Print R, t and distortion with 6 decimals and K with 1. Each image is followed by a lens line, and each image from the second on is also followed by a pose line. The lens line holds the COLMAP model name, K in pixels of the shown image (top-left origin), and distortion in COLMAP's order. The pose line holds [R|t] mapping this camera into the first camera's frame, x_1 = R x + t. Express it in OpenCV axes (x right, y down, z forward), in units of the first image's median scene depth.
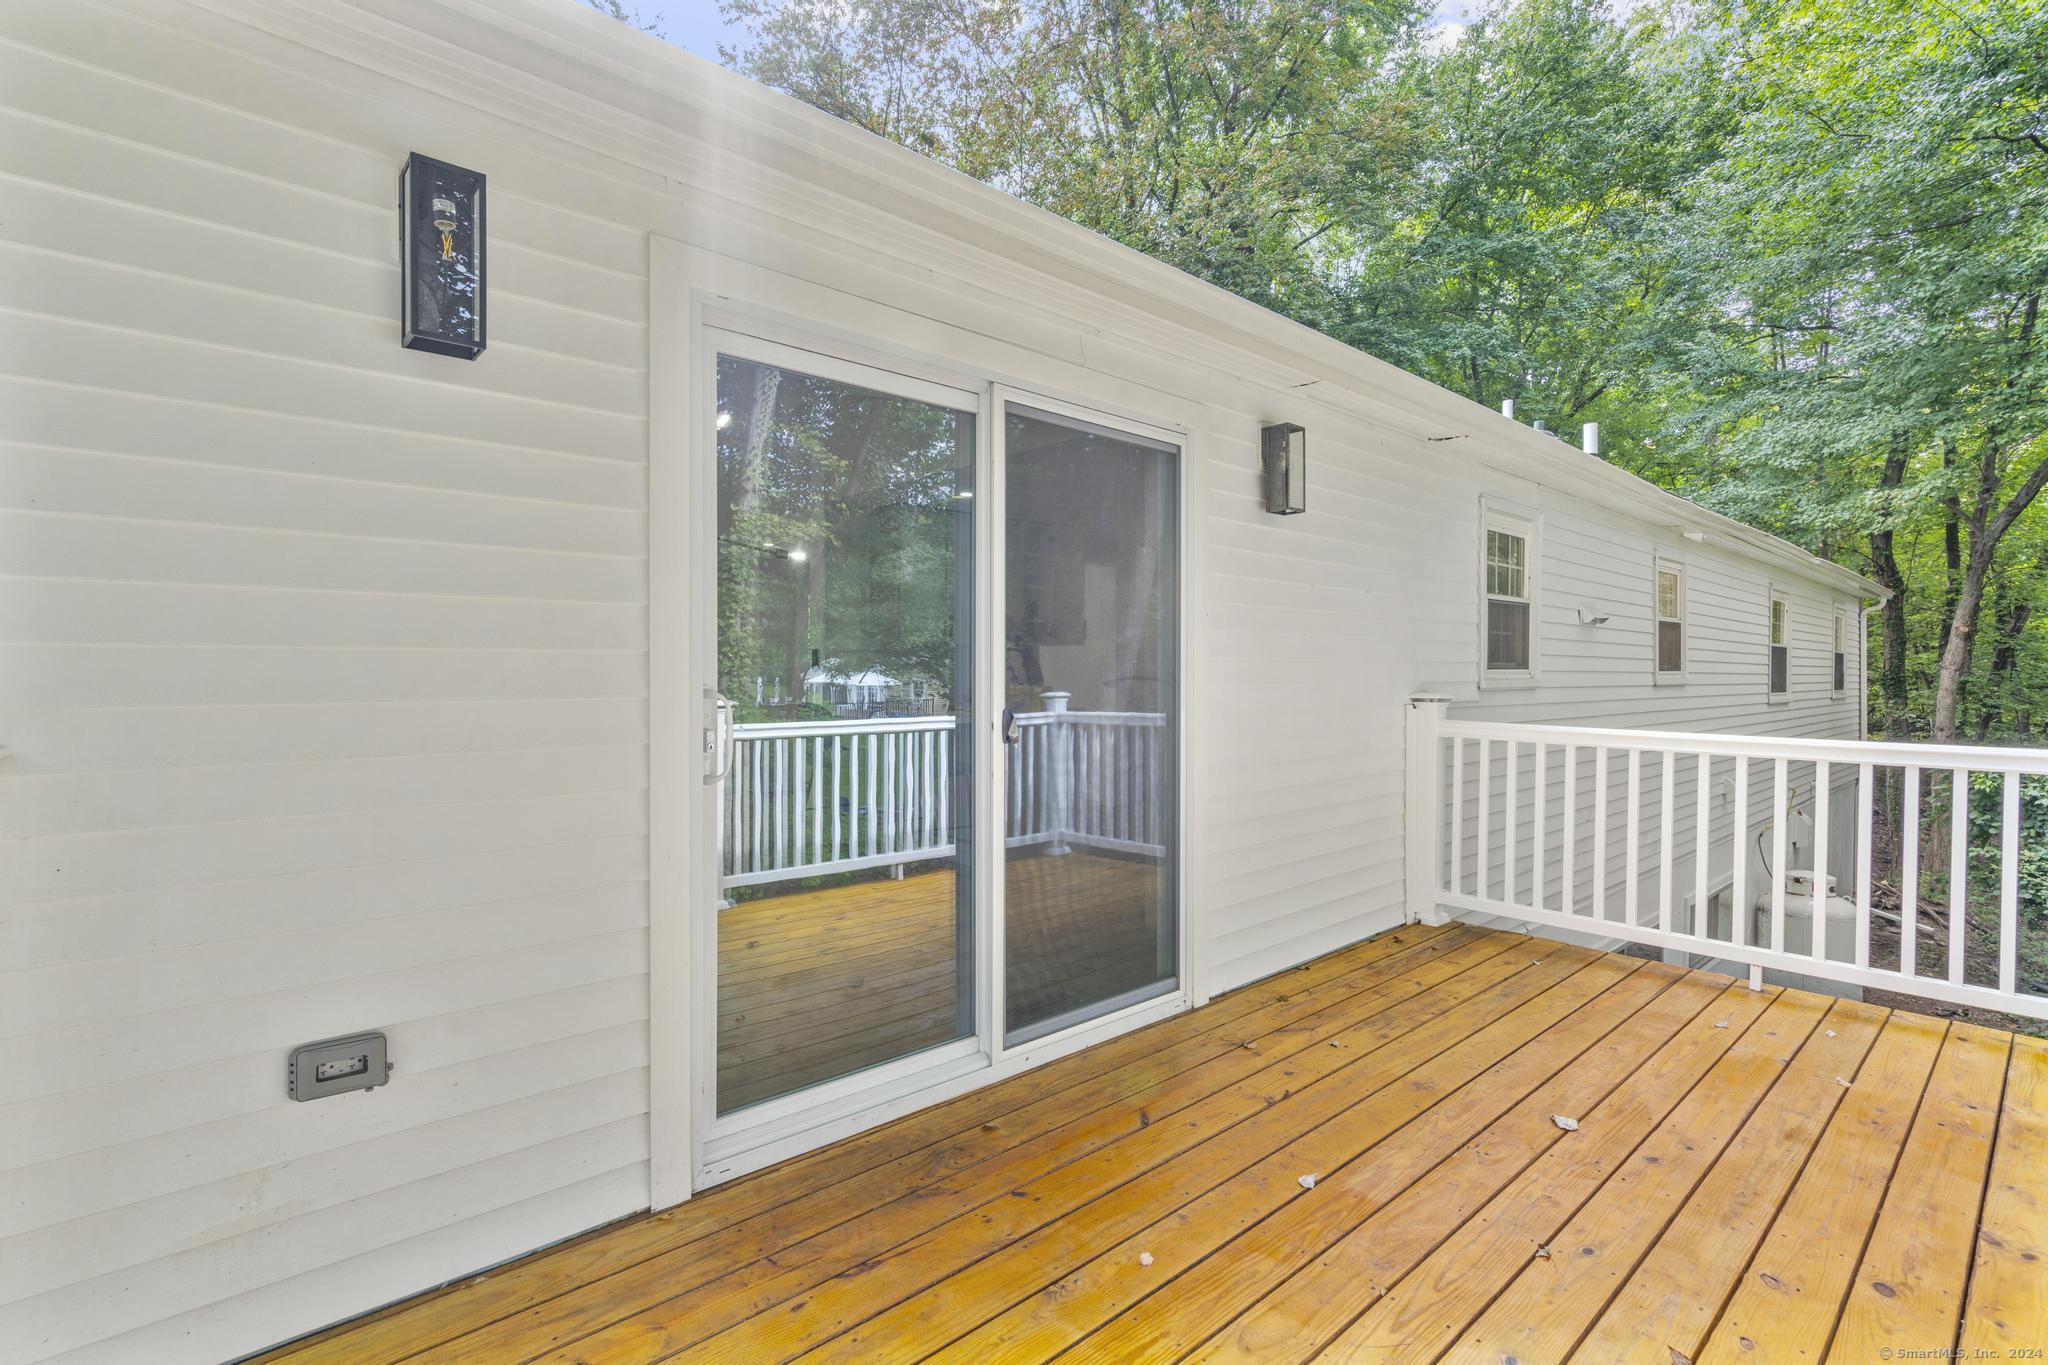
lens RADIAL K [[952.2, 0, 1014.5], [0, 952.2, 671.0], [0, 0, 1]] dist [-0.001405, 0.001701]
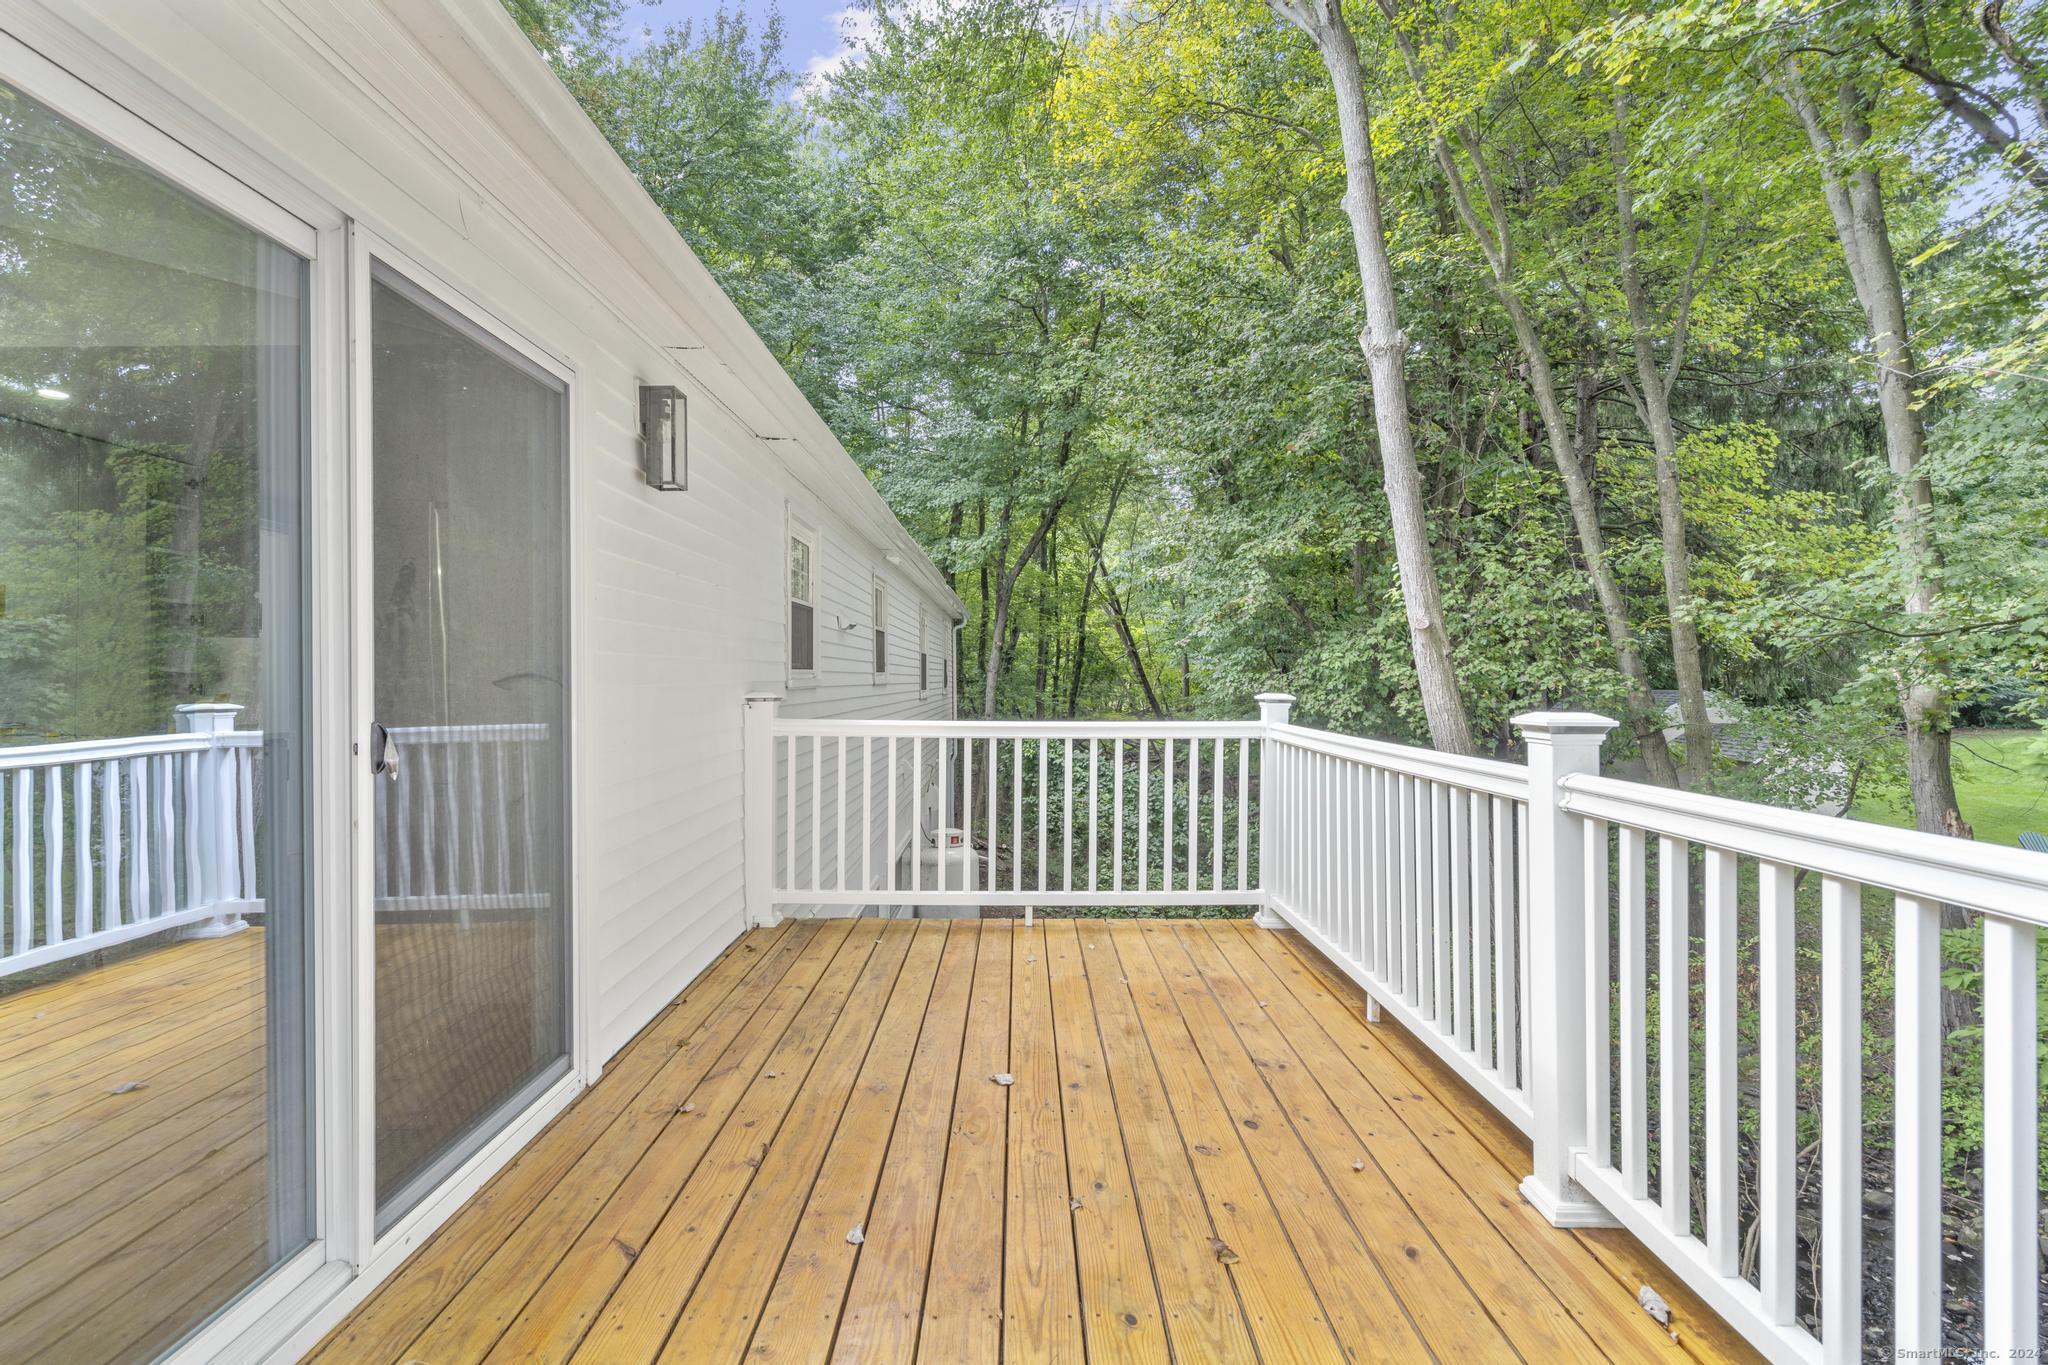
lens RADIAL K [[952.2, 0, 1014.5], [0, 952.2, 671.0], [0, 0, 1]] dist [-0.001405, 0.001701]
pose [[0.668572, -0.000486, 0.743647, -0.165505], [0.004939, 0.999981, -0.003788, 0.007770], [-0.743631, 0.006205, 0.668561, 0.188719]]
